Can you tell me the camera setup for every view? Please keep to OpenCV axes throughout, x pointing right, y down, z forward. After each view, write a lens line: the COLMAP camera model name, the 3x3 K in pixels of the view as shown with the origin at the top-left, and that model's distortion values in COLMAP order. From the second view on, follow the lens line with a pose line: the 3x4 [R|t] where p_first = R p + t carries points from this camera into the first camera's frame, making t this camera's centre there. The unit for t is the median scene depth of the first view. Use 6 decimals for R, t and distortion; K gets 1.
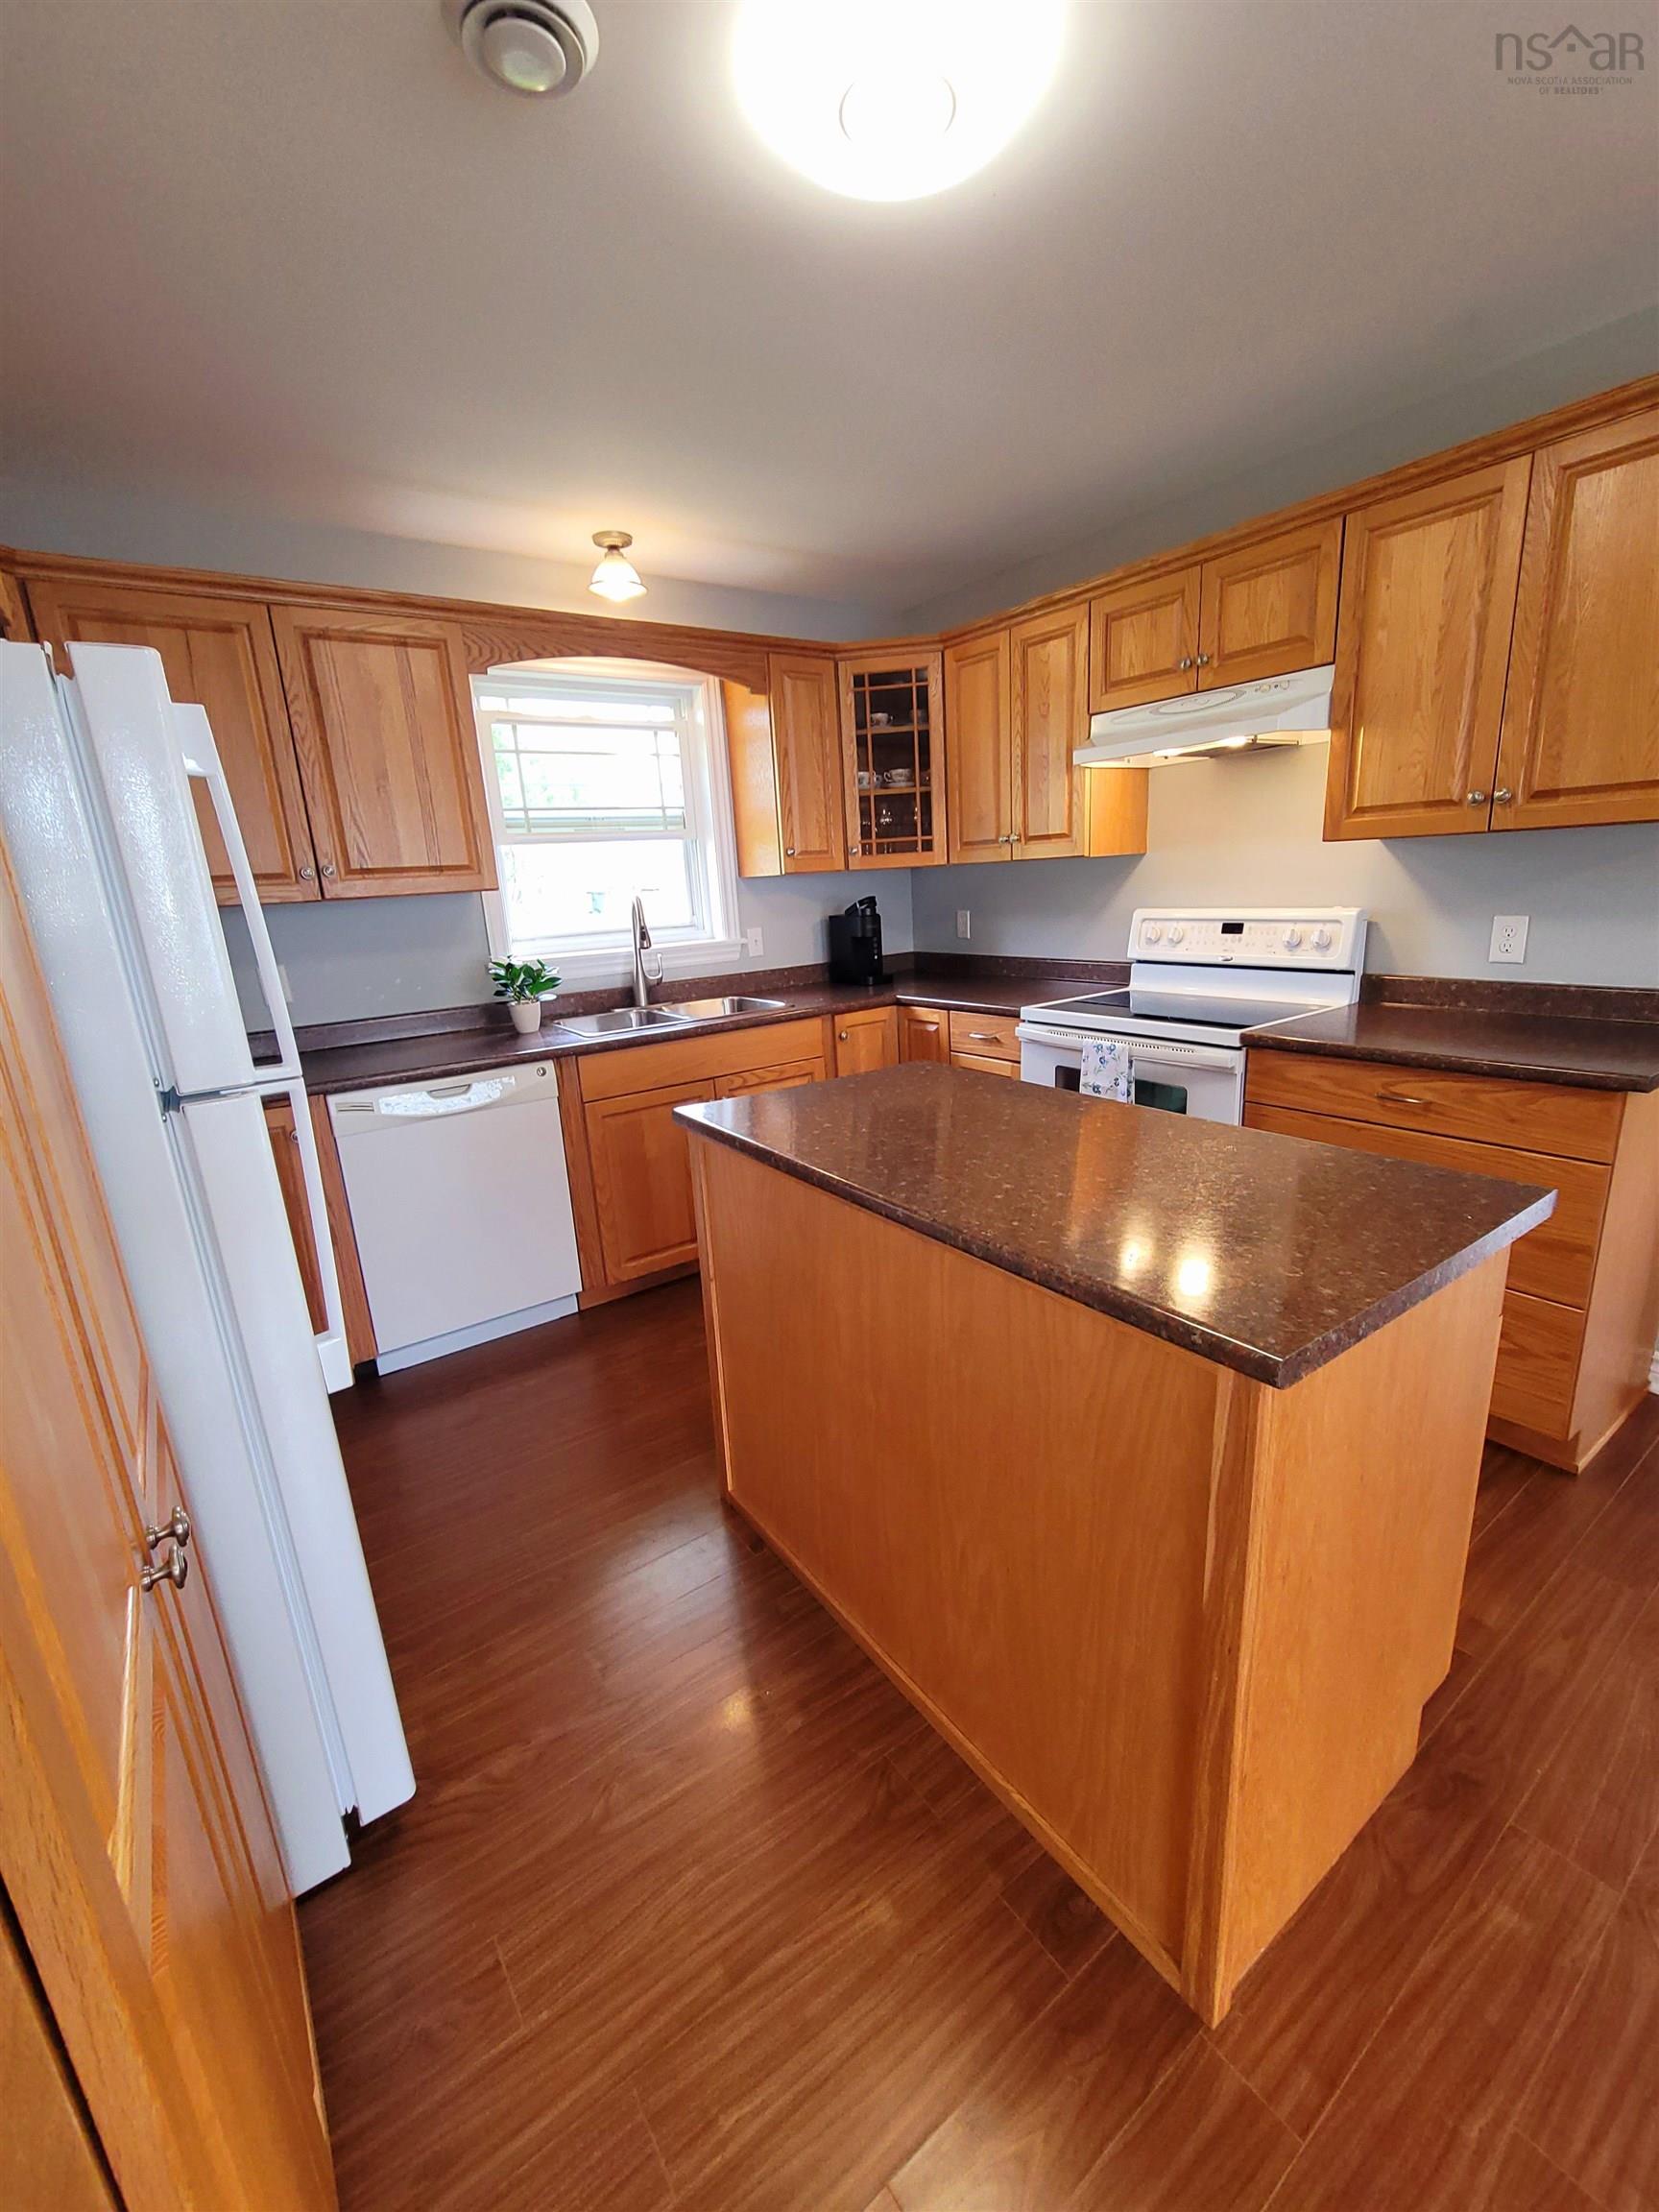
lens RADIAL K [[897.7, 0, 831.5], [0, 897.7, 1109.2], [0, 0, 1]] dist [0.001842, 0.000118]
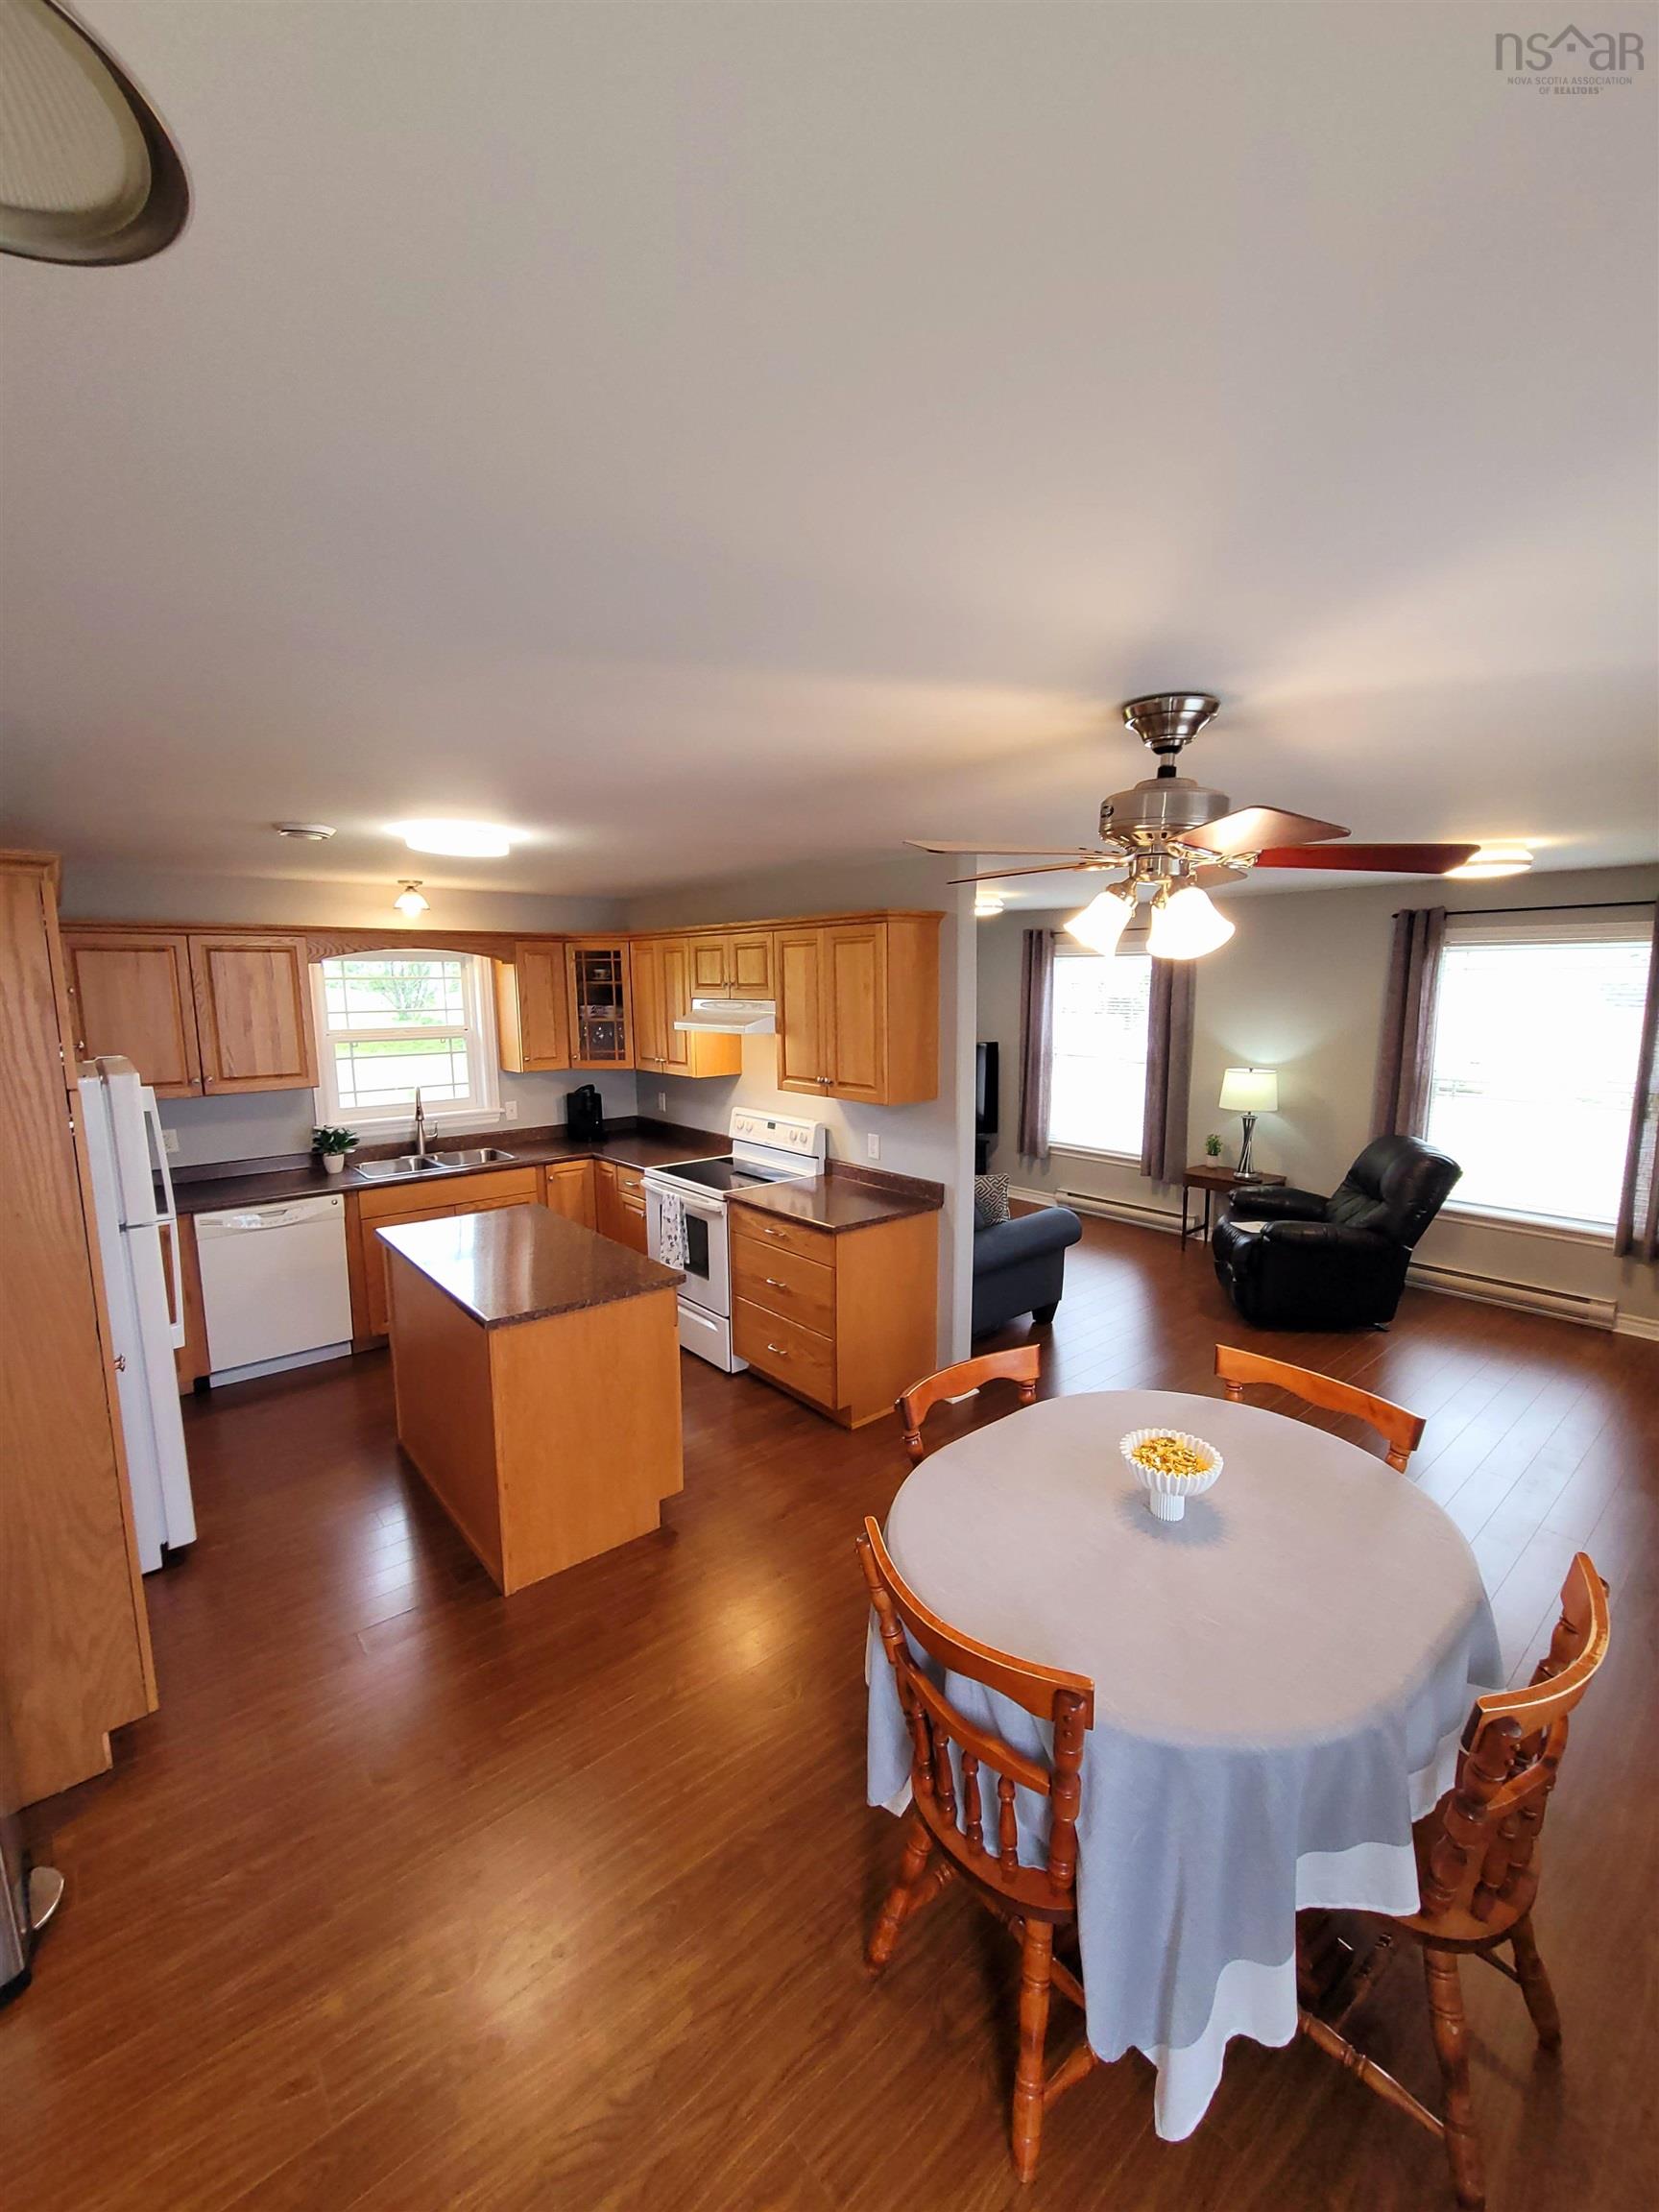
lens RADIAL K [[898.4, 0, 836.3], [0, 898.4, 1114.0], [0, 0, 1]] dist [-0.000514, -0.000244]
pose [[0.995211, 0.036465, 0.090689, 0.417246], [-0.026329, 0.993521, -0.110552, -0.039004], [-0.094133, 0.107635, 0.989724, -0.698300]]
